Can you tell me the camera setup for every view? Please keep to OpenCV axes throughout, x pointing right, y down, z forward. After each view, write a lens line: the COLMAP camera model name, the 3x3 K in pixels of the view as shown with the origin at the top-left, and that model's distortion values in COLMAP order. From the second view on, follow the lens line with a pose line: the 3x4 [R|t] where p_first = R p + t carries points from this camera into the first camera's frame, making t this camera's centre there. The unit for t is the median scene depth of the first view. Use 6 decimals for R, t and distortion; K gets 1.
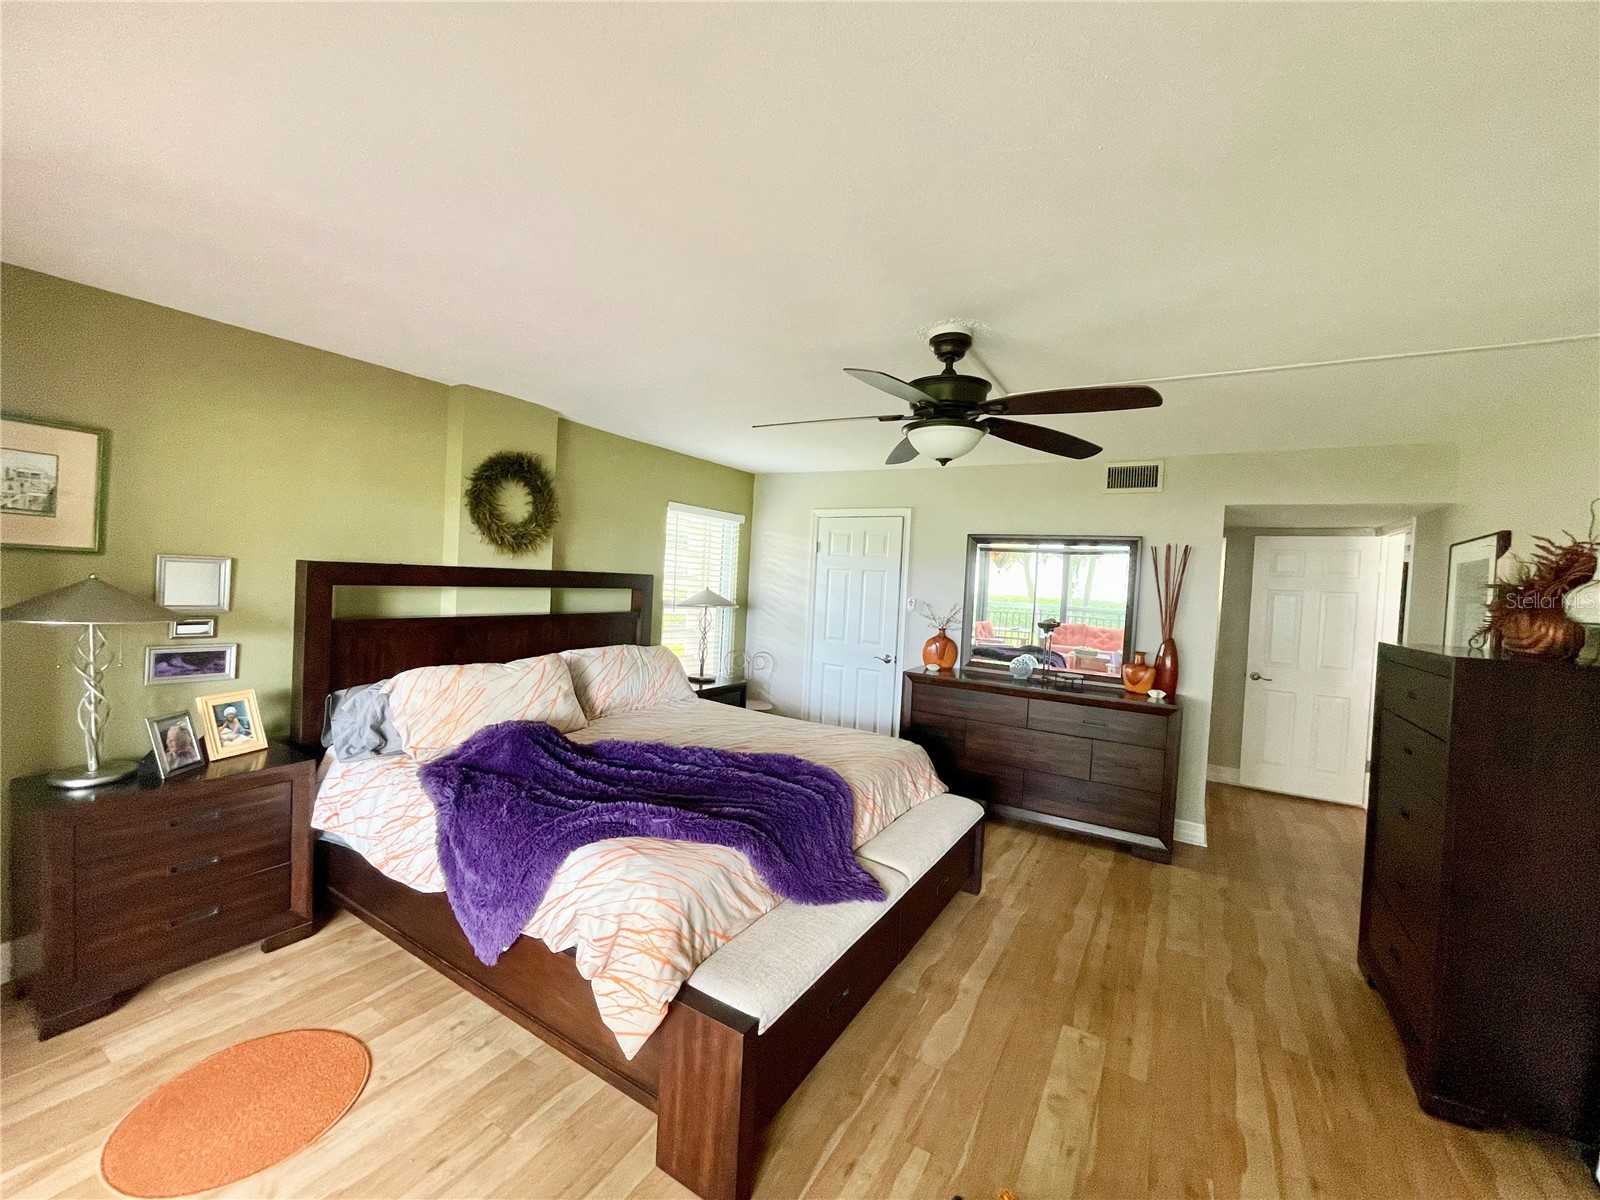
lens RADIAL K [[647.5, 0, 797.5], [0, 647.5, 598.2], [0, 0, 1]] dist [-0.001186, -0.000226]
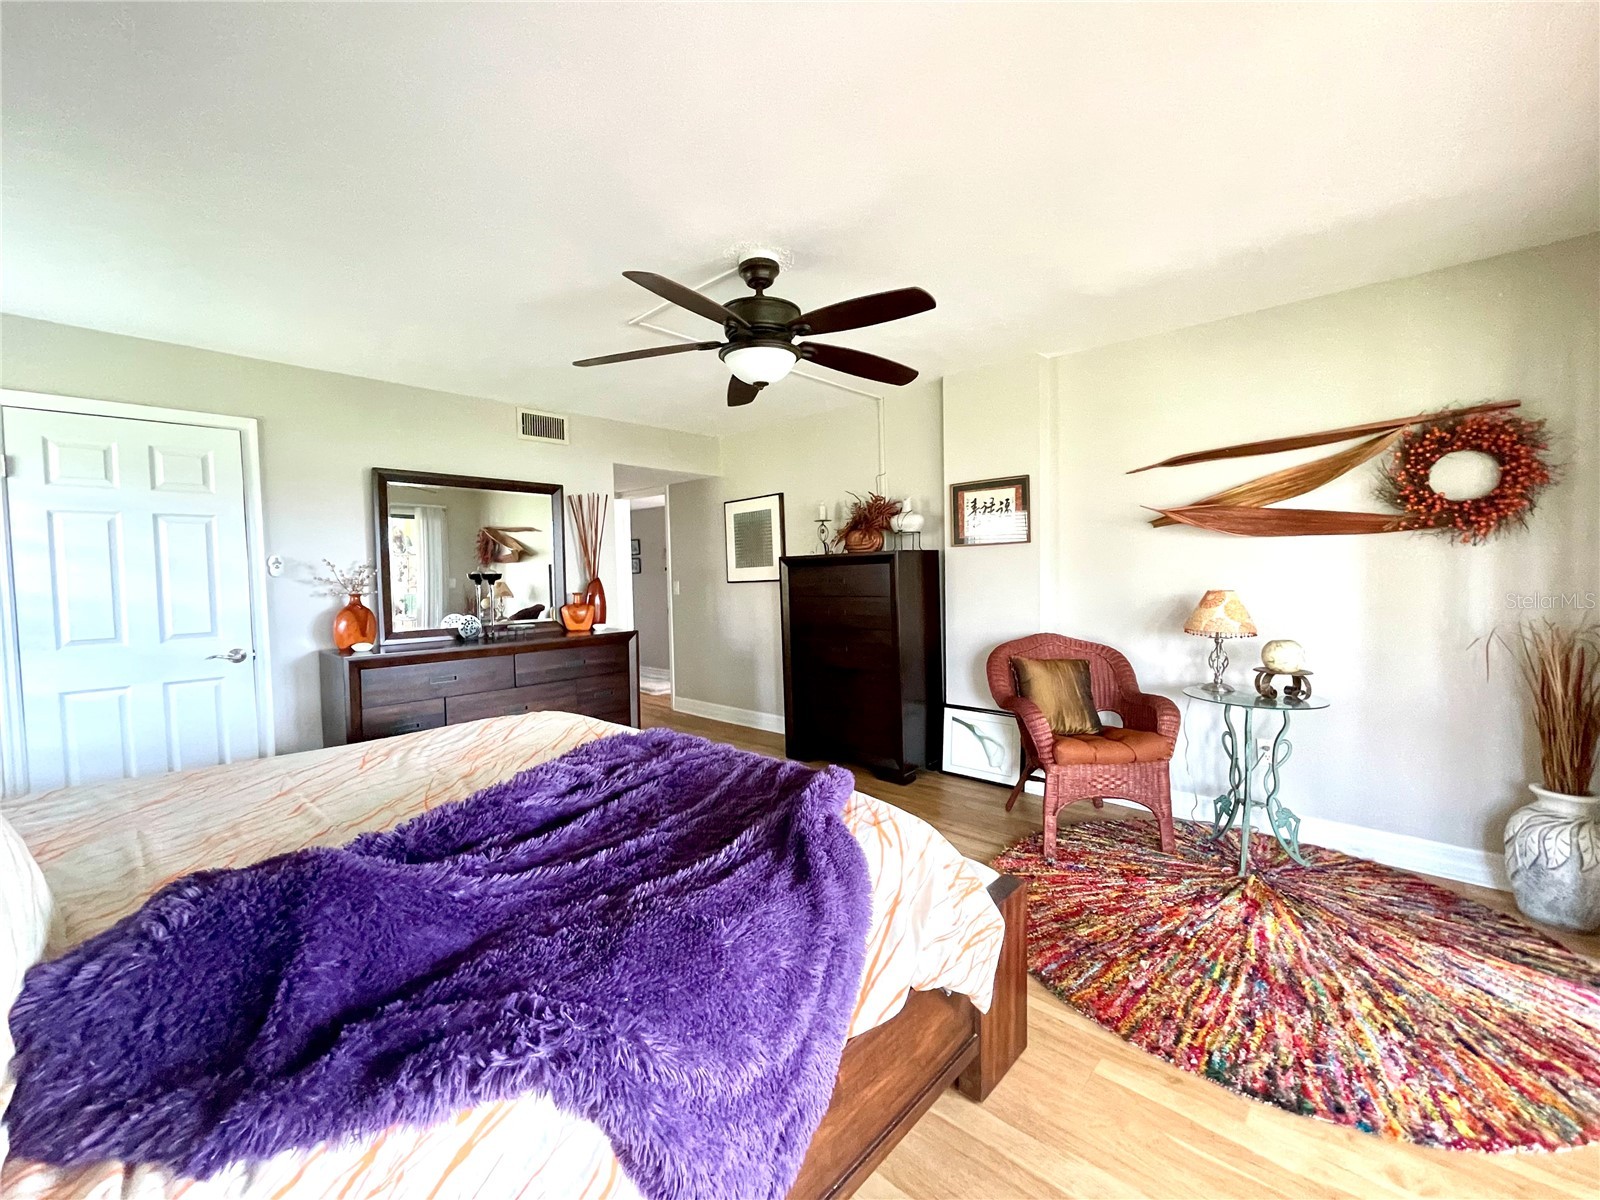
lens RADIAL K [[647.5, 0, 793.1], [0, 647.5, 593.4], [0, 0, 1]] dist [-0.001186, -0.000226]
pose [[0.209447, -0.091247, 0.973553, -0.501847], [0.064144, 0.994774, 0.079436, 0.025441], [-0.975714, 0.045809, 0.214205, 0.466366]]
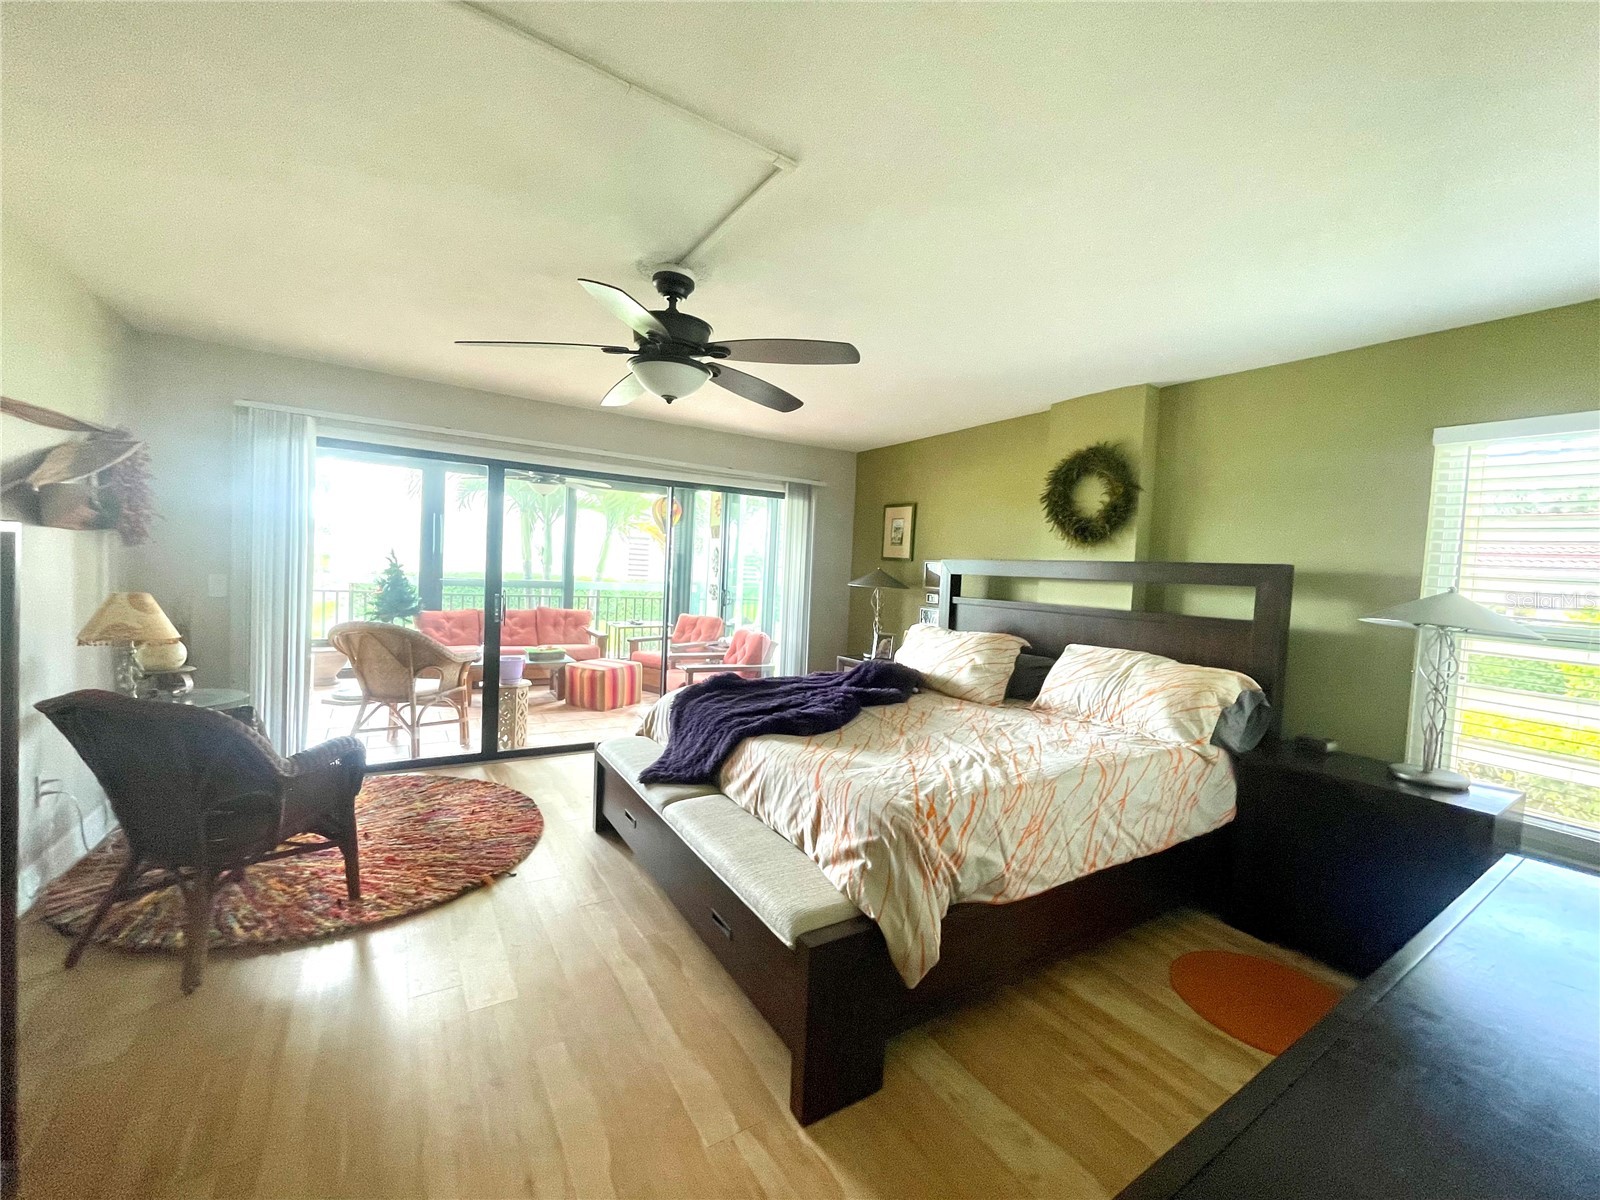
lens RADIAL K [[647.5, 0, 801.7], [0, 647.5, 603.2], [0, 0, 1]] dist [-0.001186, -0.000226]
pose [[-0.440625, -0.027969, -0.897255, 0.652645], [-0.101489, 0.994658, 0.018833, 0.044013], [0.891936, 0.099360, -0.441110, 1.049357]]
